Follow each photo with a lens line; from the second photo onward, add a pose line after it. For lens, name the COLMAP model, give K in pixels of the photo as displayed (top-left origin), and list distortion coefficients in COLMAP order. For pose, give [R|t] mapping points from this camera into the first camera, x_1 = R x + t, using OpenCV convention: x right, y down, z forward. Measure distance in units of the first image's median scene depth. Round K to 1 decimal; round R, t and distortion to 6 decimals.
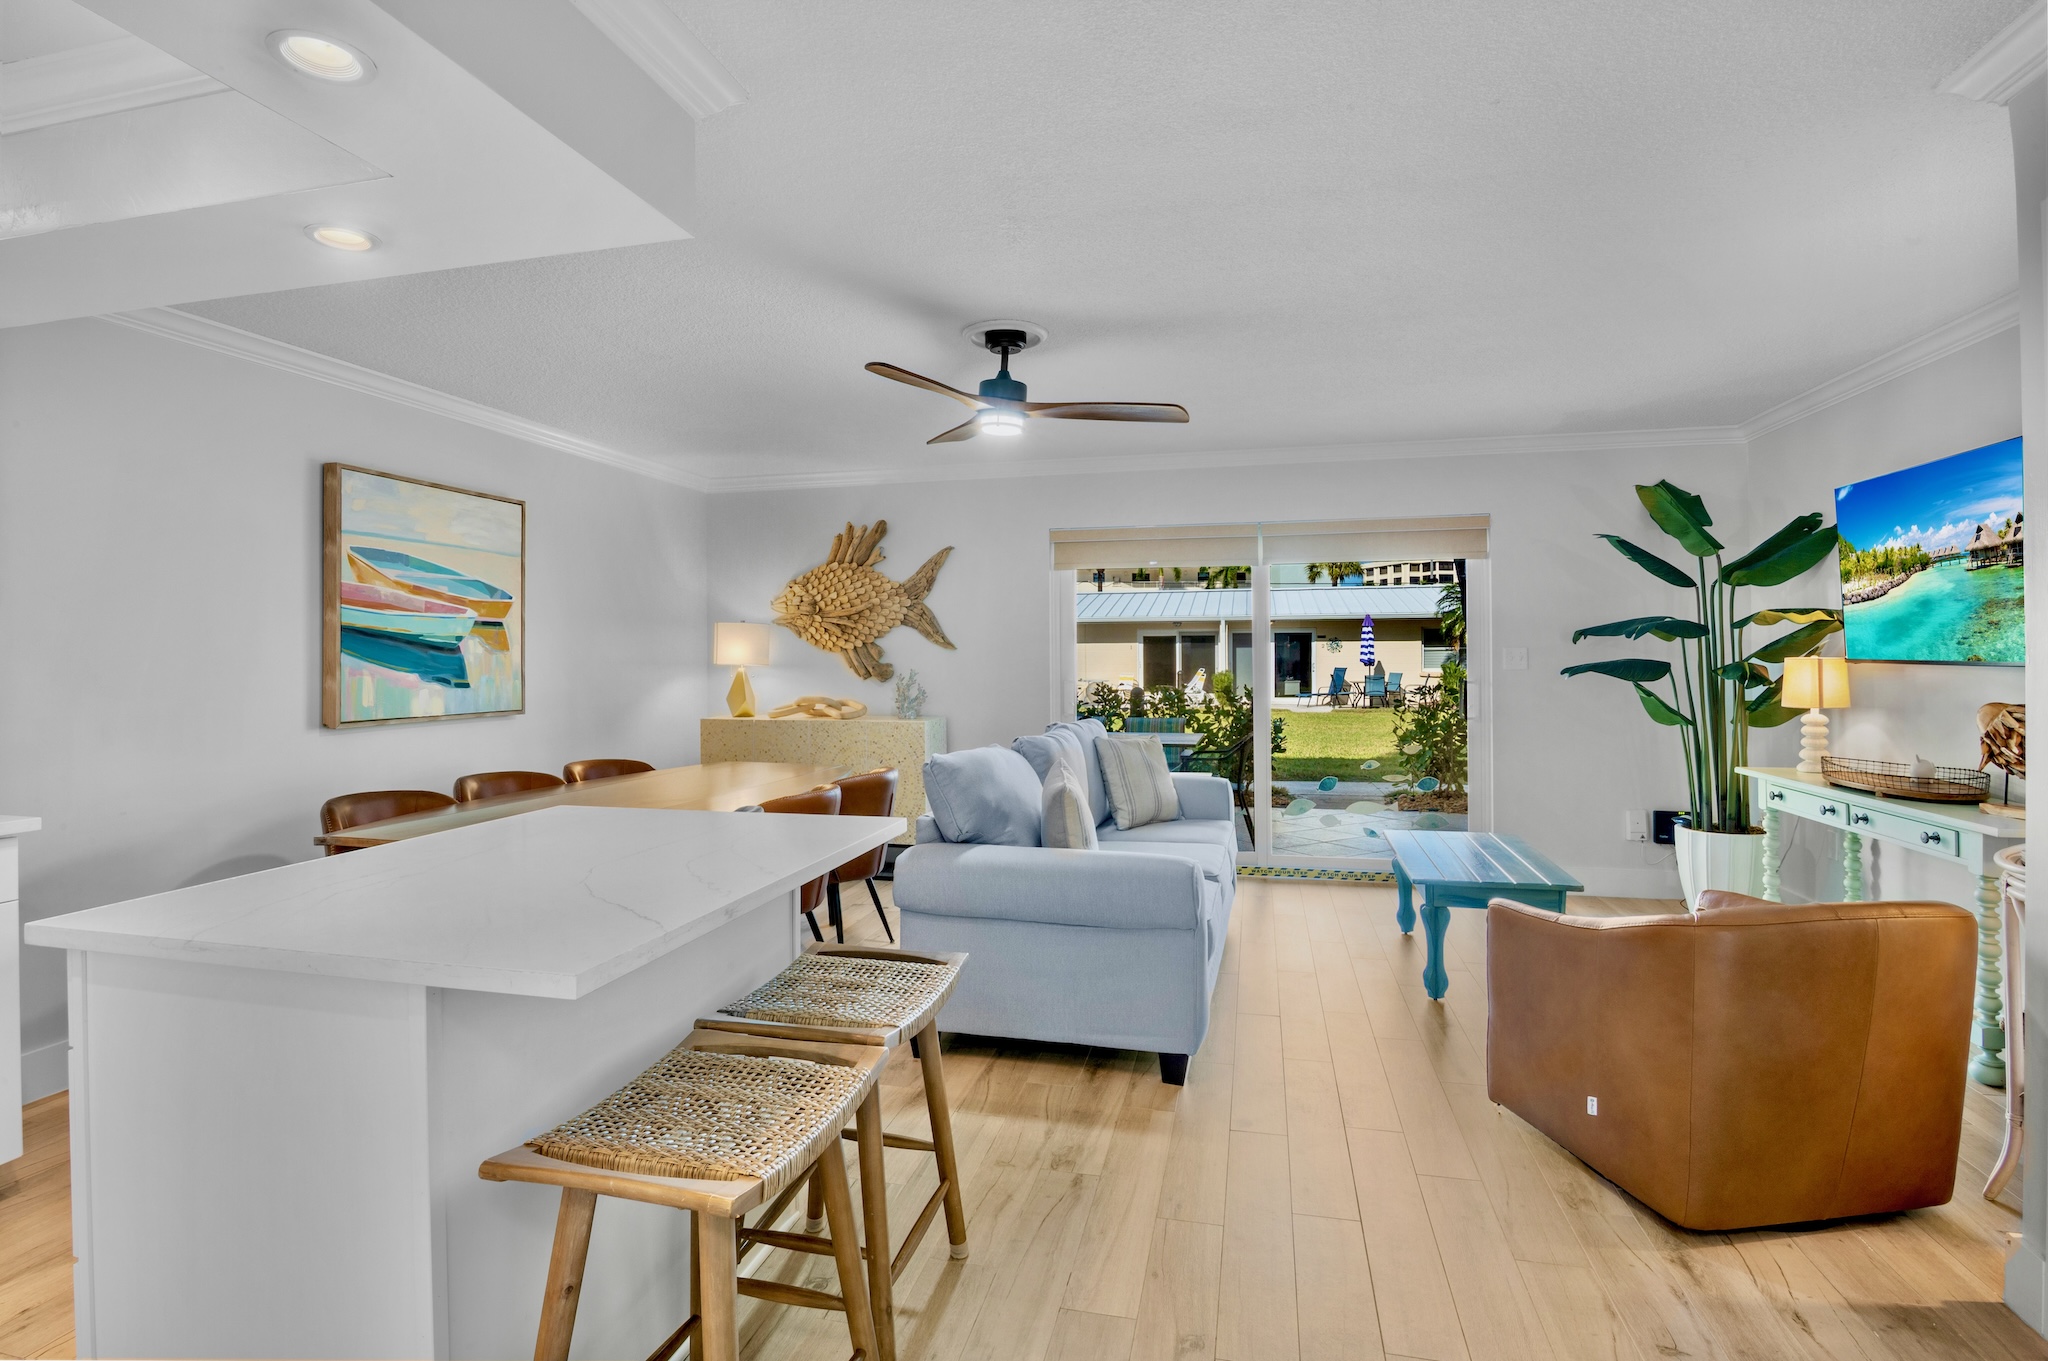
lens RADIAL K [[1002.5, 0, 1029.7], [0, 1002.5, 666.5], [0, 0, 1]] dist [-0.005620, -0.000858]
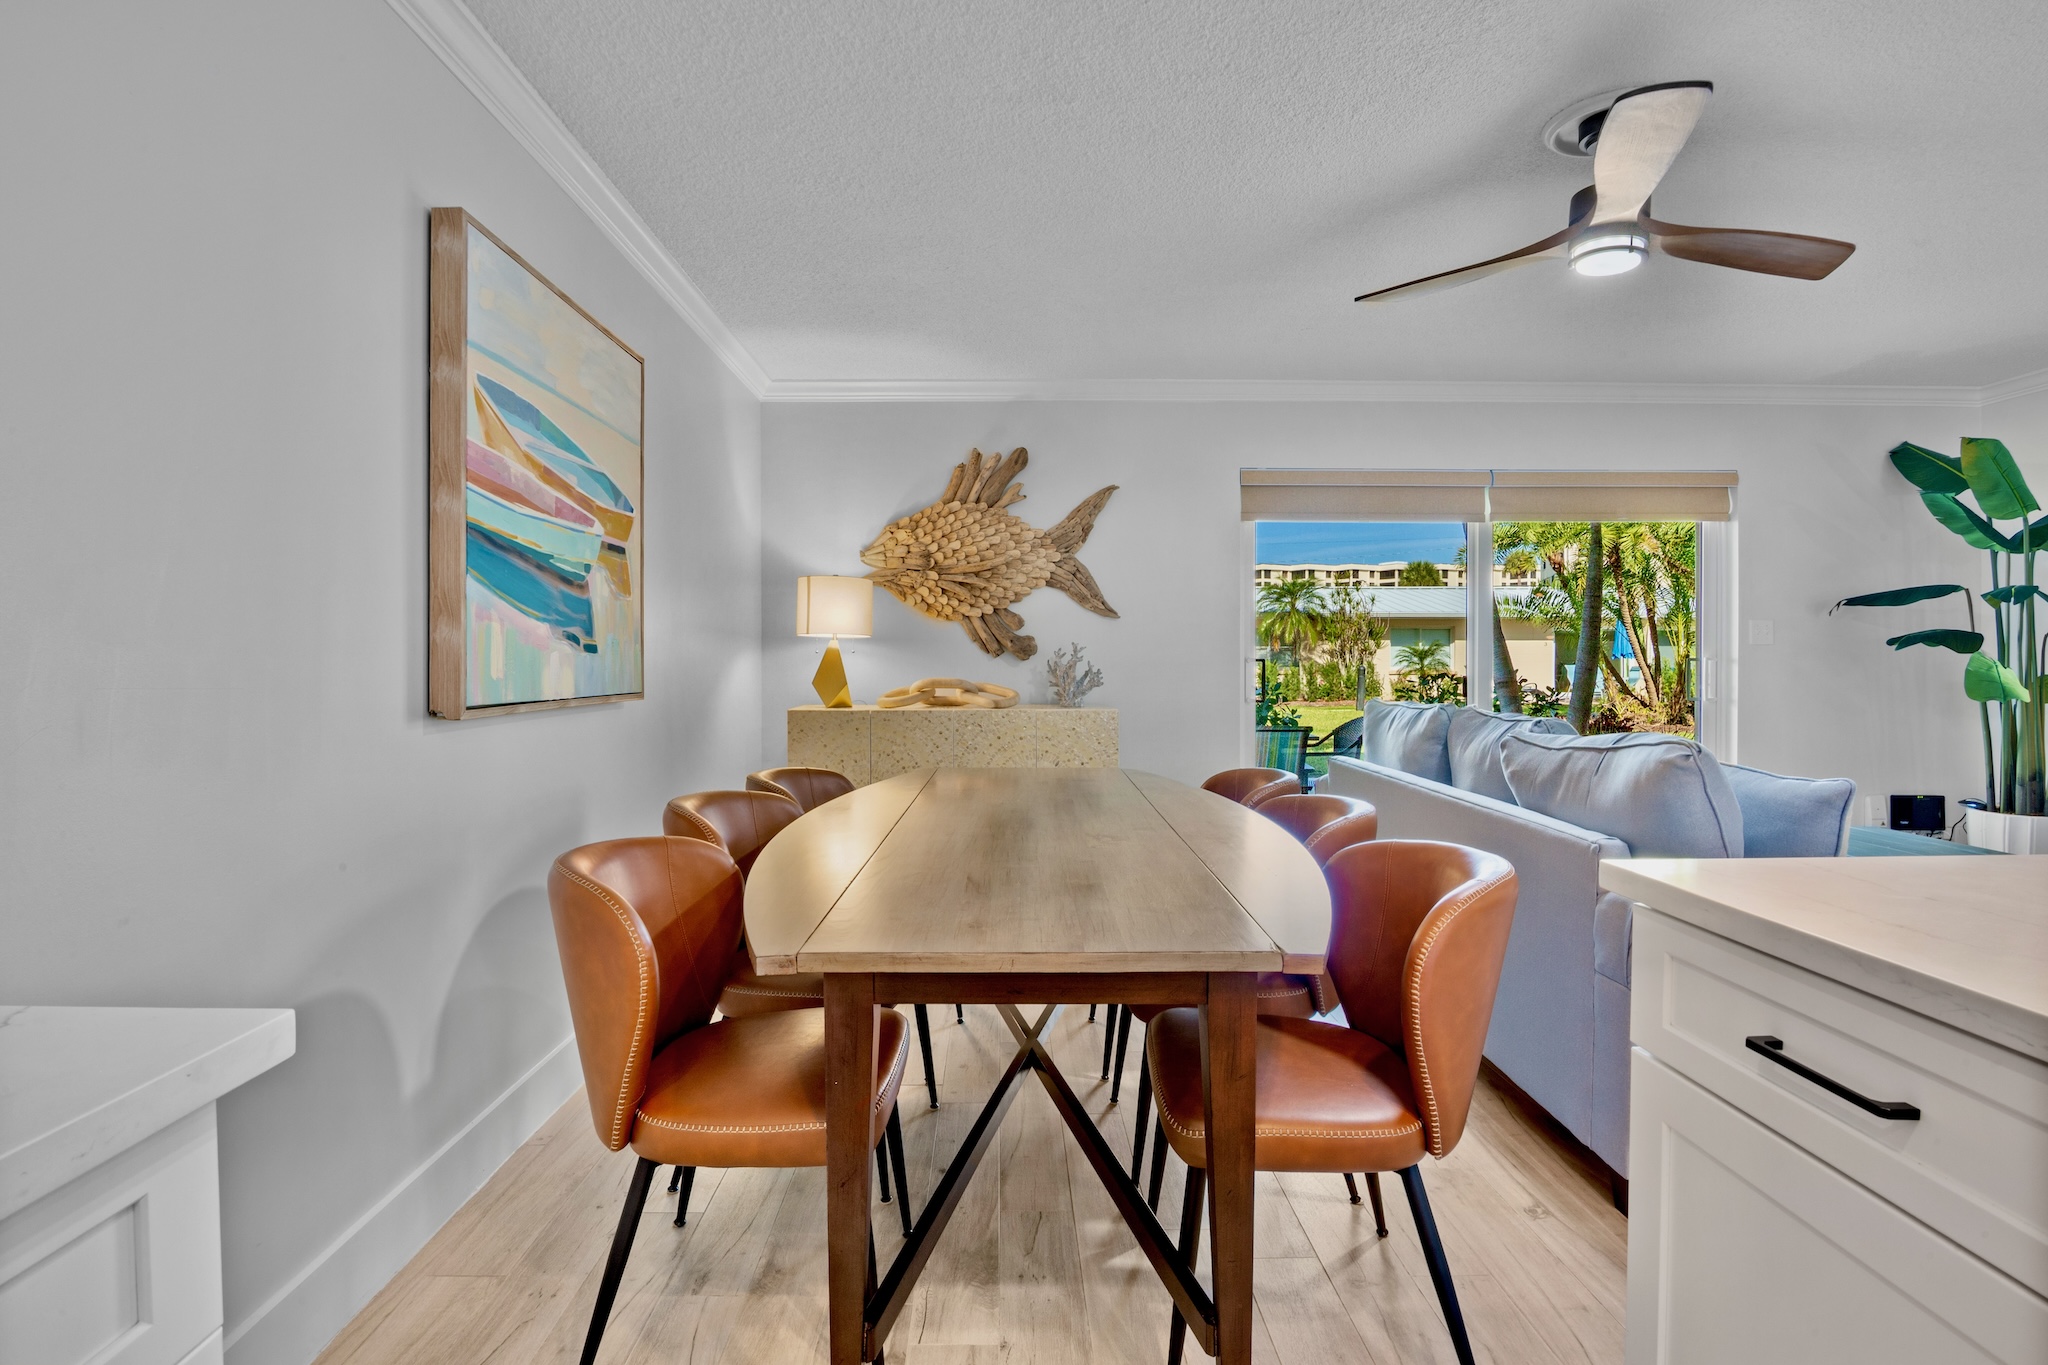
lens RADIAL K [[1002.5, 0, 1017.5], [0, 1002.5, 684.1], [0, 0, 1]] dist [-0.005620, -0.000858]
pose [[0.967130, -0.002982, 0.254265, -0.344978], [-0.000382, 0.999913, 0.013178, 0.023524], [-0.254282, -0.012842, 0.967045, 0.264605]]
